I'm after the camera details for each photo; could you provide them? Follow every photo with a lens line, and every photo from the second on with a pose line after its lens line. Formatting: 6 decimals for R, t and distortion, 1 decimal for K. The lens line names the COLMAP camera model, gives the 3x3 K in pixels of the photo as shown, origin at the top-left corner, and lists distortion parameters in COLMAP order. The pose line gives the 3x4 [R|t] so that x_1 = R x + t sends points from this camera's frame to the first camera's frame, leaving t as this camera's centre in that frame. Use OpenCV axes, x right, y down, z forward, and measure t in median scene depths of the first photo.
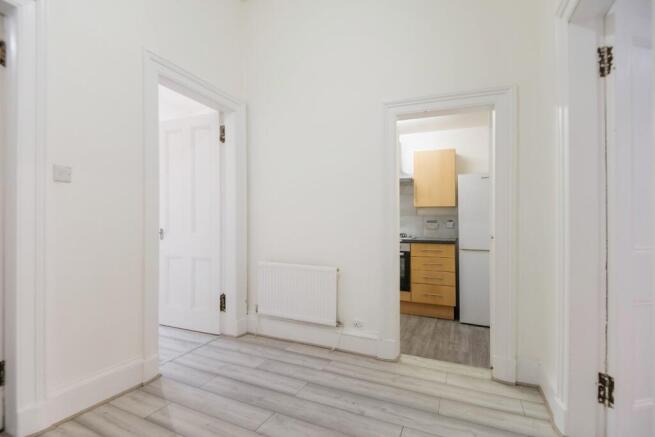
lens RADIAL K [[318.7, 0, 328.1], [0, 318.7, 217.3], [0, 0, 1]] dist [-0.035990, -0.001626]
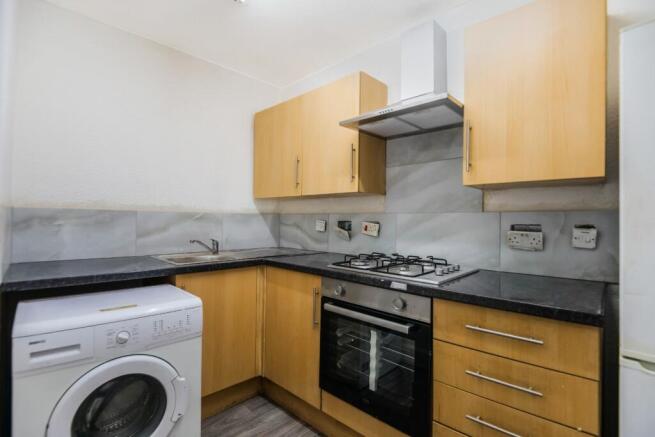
lens RADIAL K [[318.7, 0, 328.2], [0, 318.7, 217.5], [0, 0, 1]] dist [-0.035990, -0.001626]
pose [[0.935486, -0.005917, -0.353314, 0.257759], [0.007100, 0.999973, 0.002054, 0.000331], [0.353292, -0.004430, 0.935503, 0.630365]]
